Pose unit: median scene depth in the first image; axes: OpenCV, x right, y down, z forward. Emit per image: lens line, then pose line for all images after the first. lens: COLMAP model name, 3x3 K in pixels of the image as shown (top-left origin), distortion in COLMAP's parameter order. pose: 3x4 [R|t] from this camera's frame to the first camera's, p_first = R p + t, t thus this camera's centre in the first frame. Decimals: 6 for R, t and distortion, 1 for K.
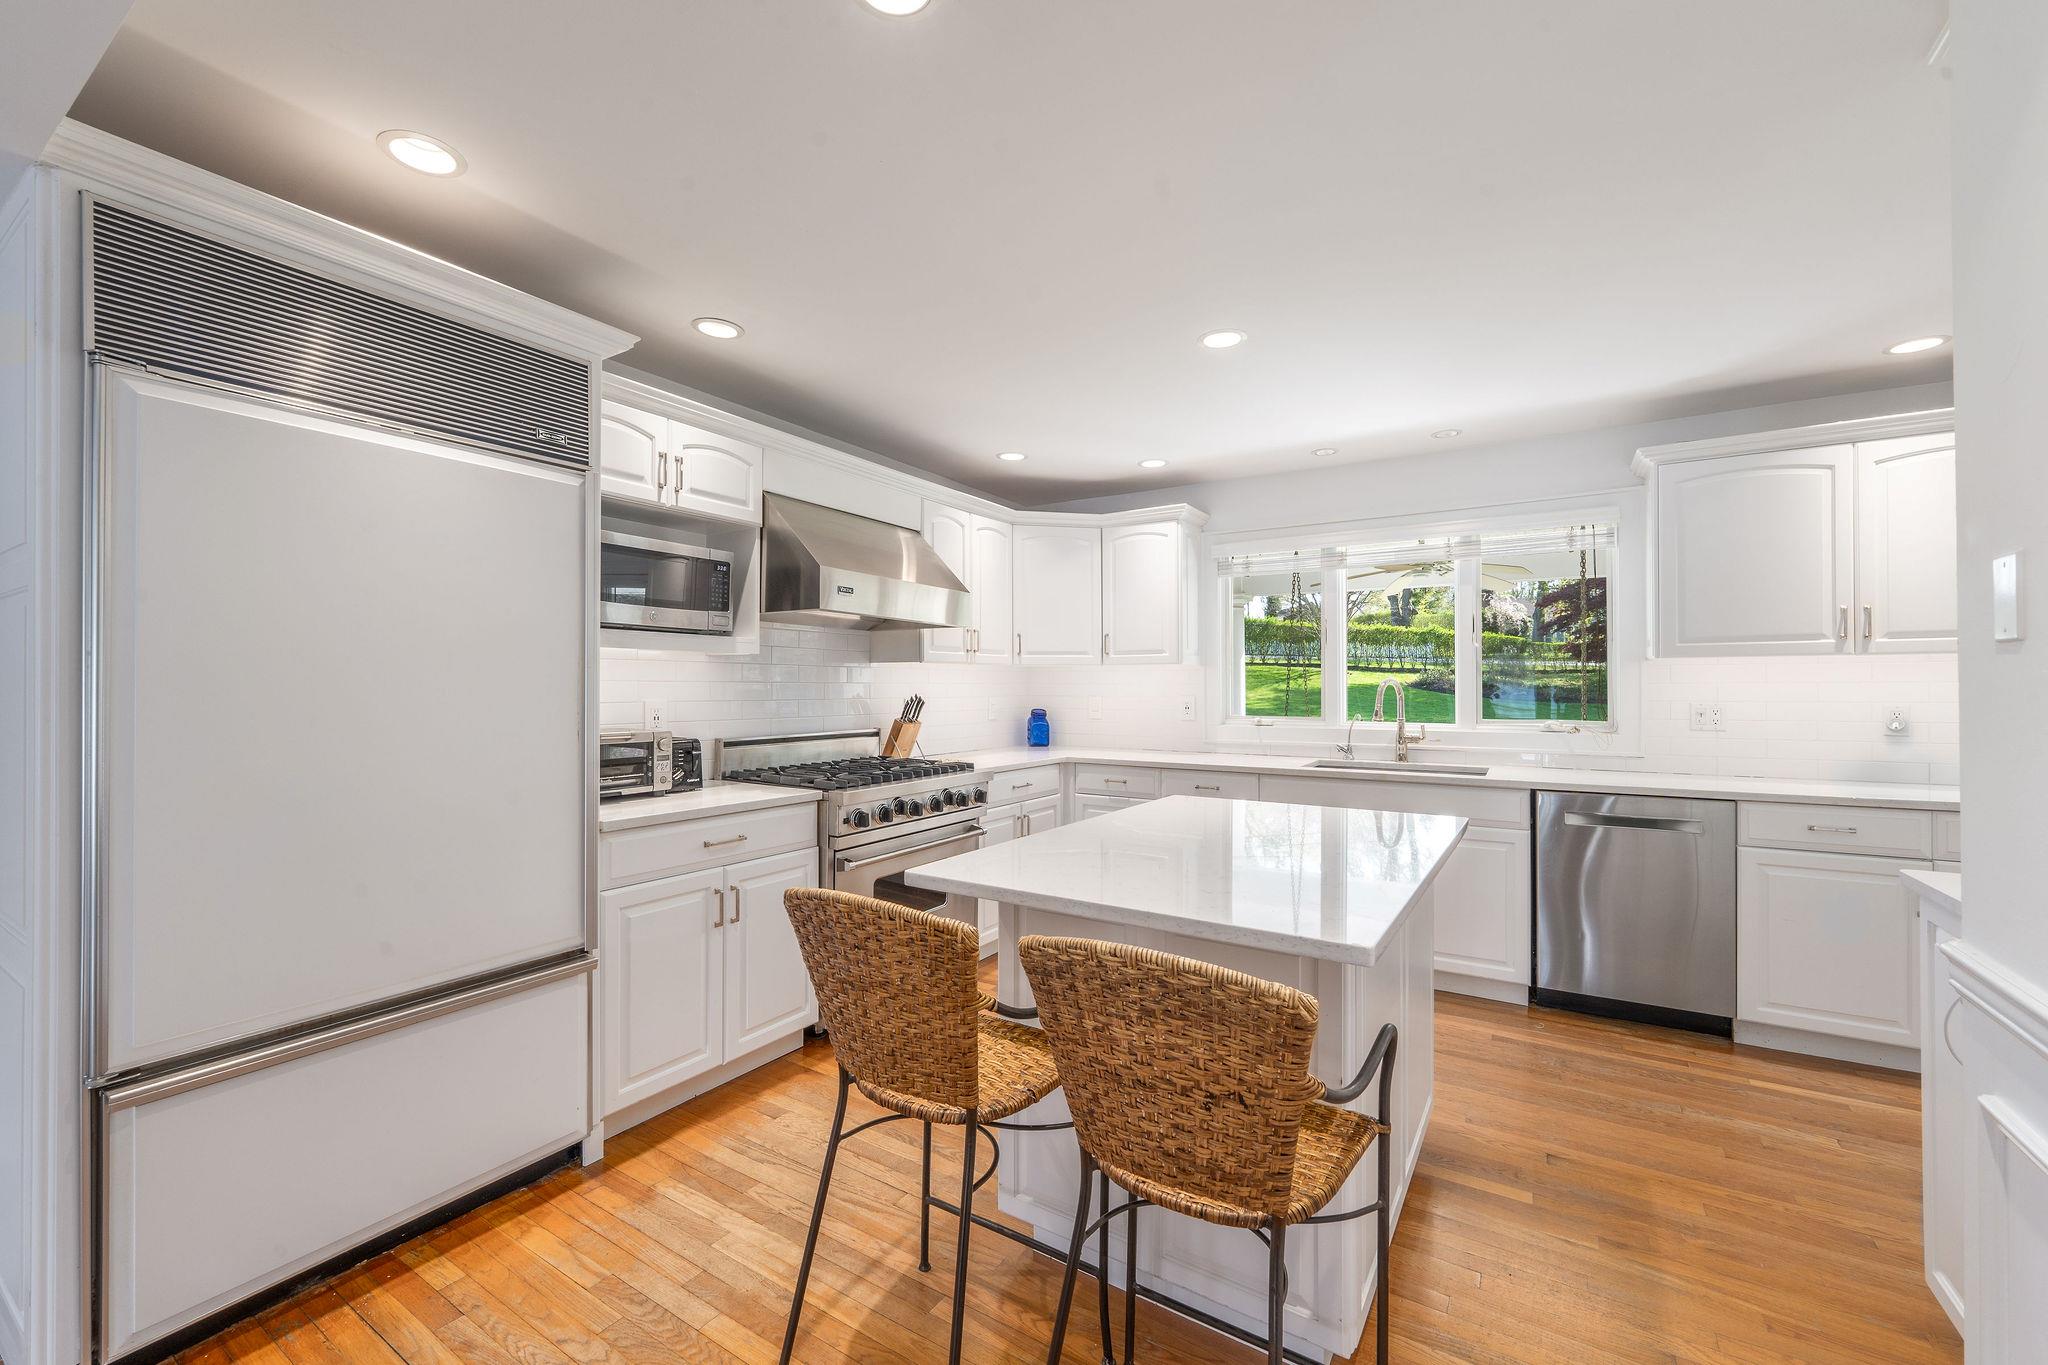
lens RADIAL K [[829.4, 0, 1009.1], [0, 829.4, 682.6], [0, 0, 1]] dist [-0.000531, -0.000141]
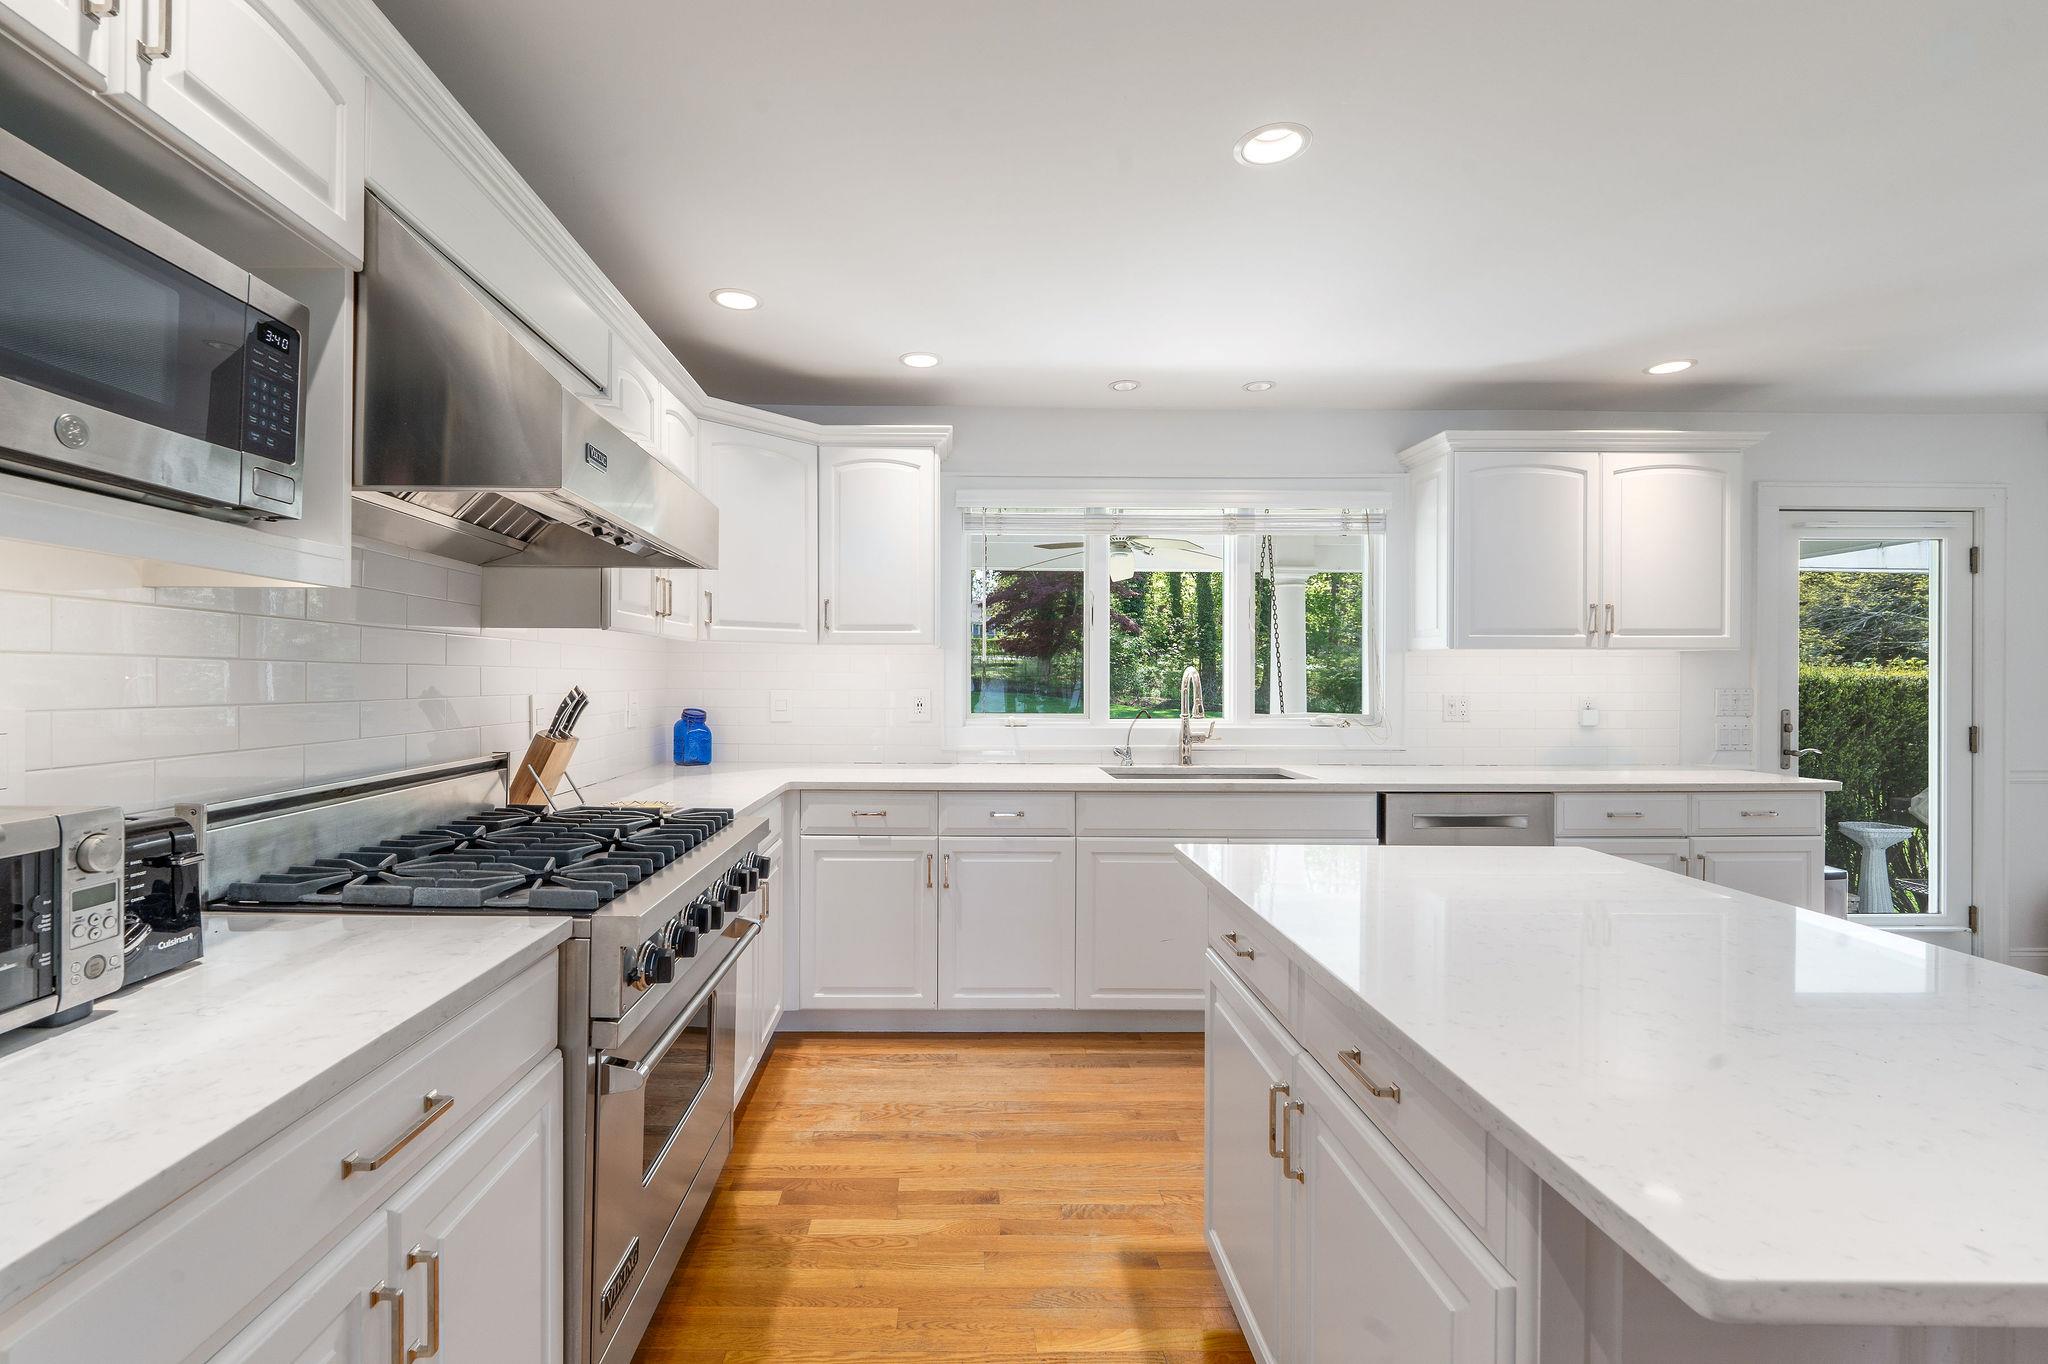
lens RADIAL K [[880.8, 0, 958.6], [0, 880.8, 678.6], [0, 0, 1]] dist [-0.001830, -0.000305]
pose [[0.834493, 0.003364, 0.551008, -0.294664], [-0.006771, 0.999968, 0.004149, 0.005308], [-0.550977, -0.007193, 0.834490, 0.491559]]
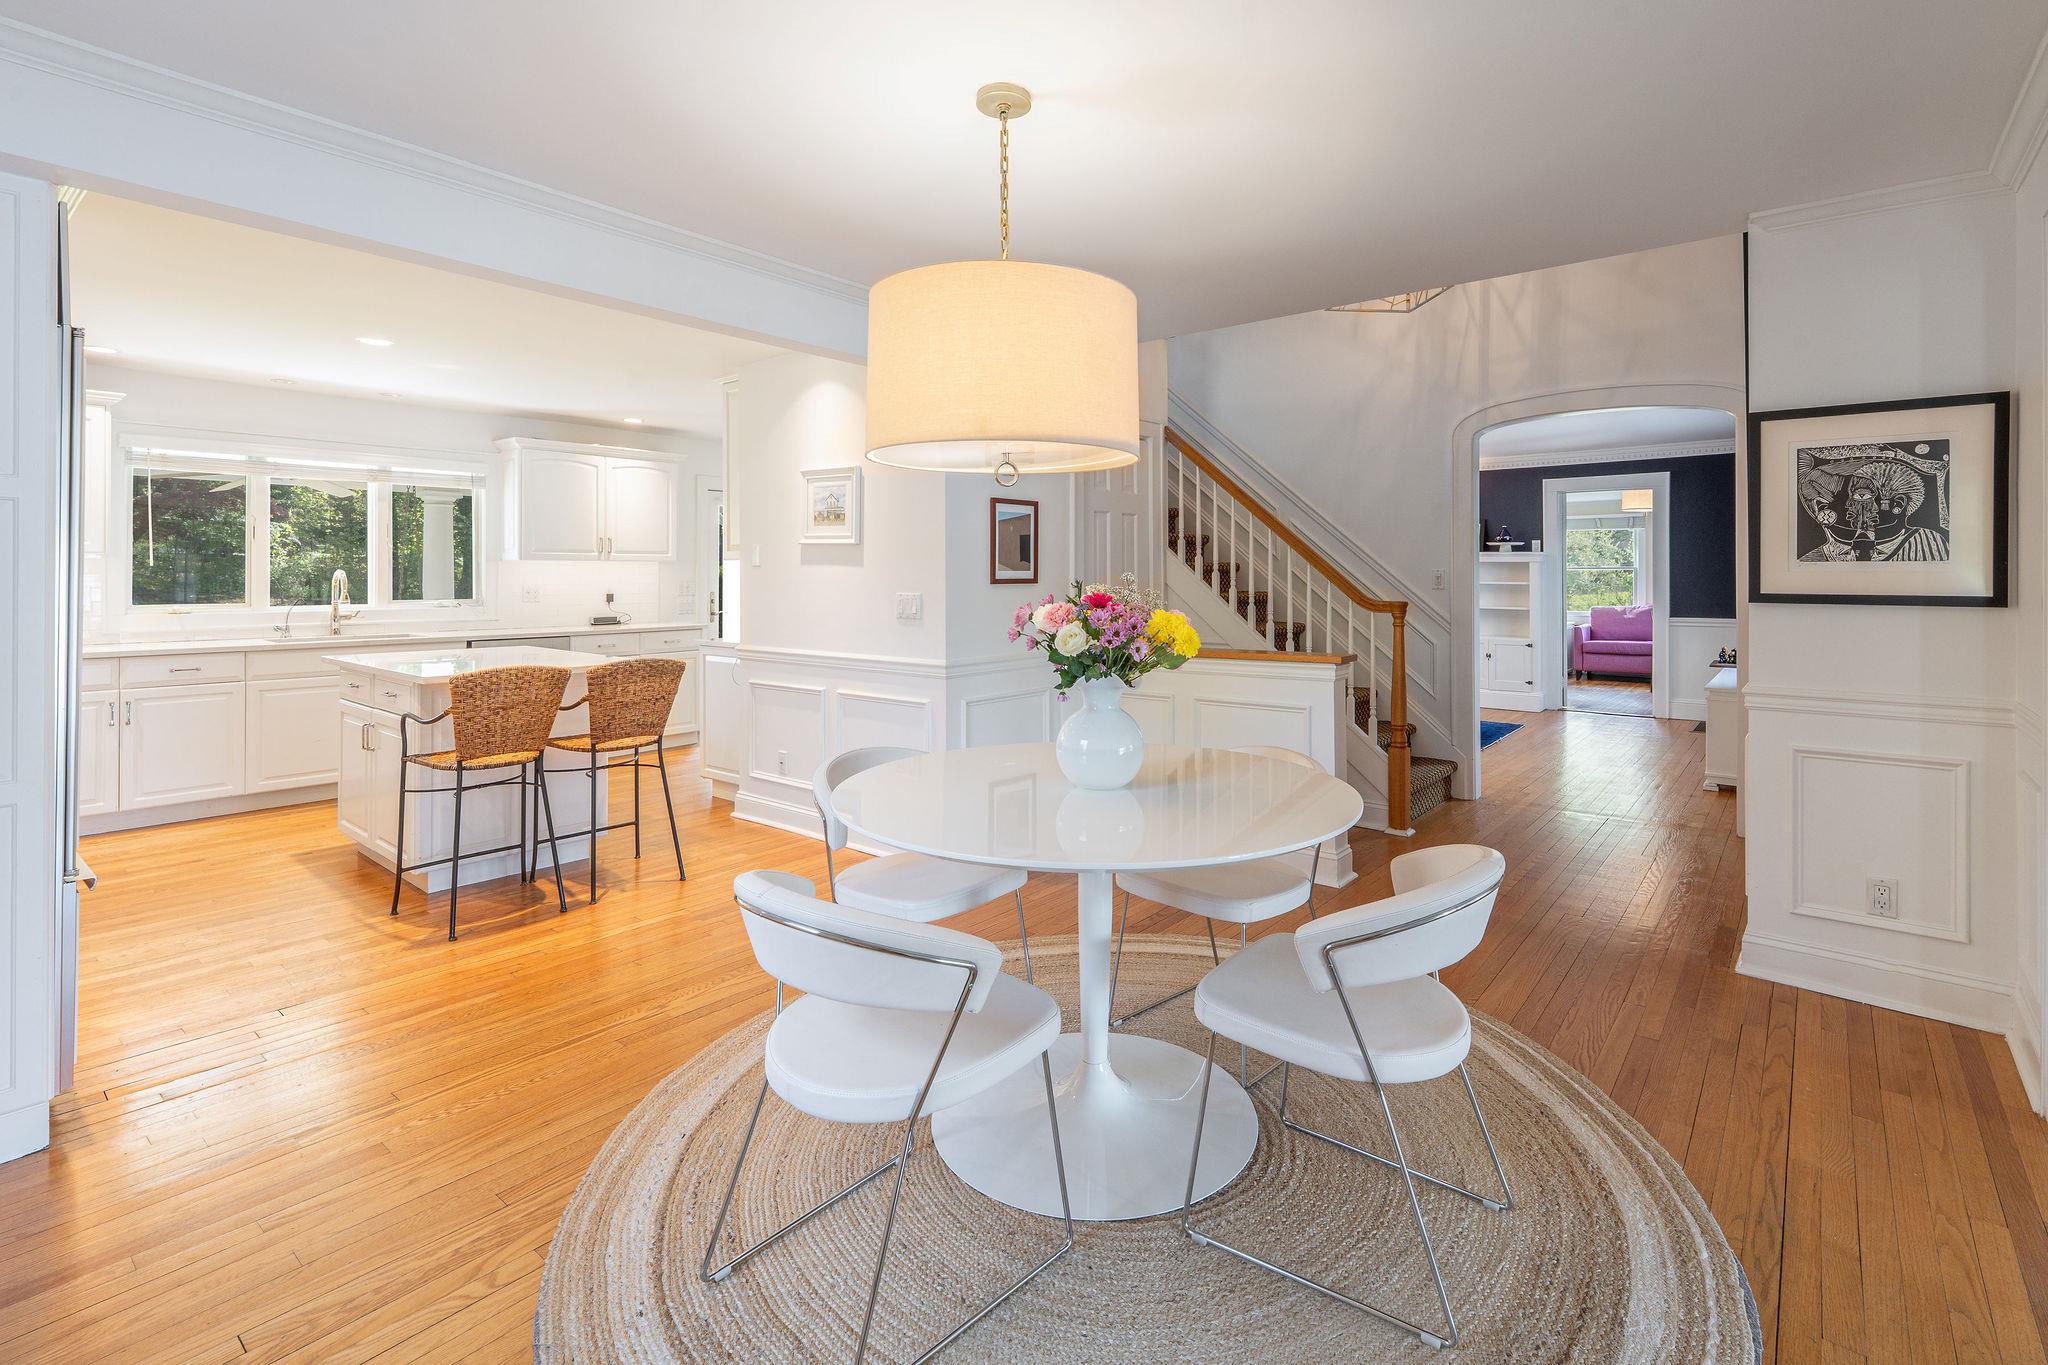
lens RADIAL K [[952.1, 0, 1077.5], [0, 952.1, 574.9], [0, 0, 1]] dist [-0.000269, -0.000328]
pose [[0.088138, 0.002244, 0.996106, -1.171722], [-0.006261, 0.999979, -0.001699, -0.003319], [-0.996089, -0.006087, 0.088150, -0.352171]]
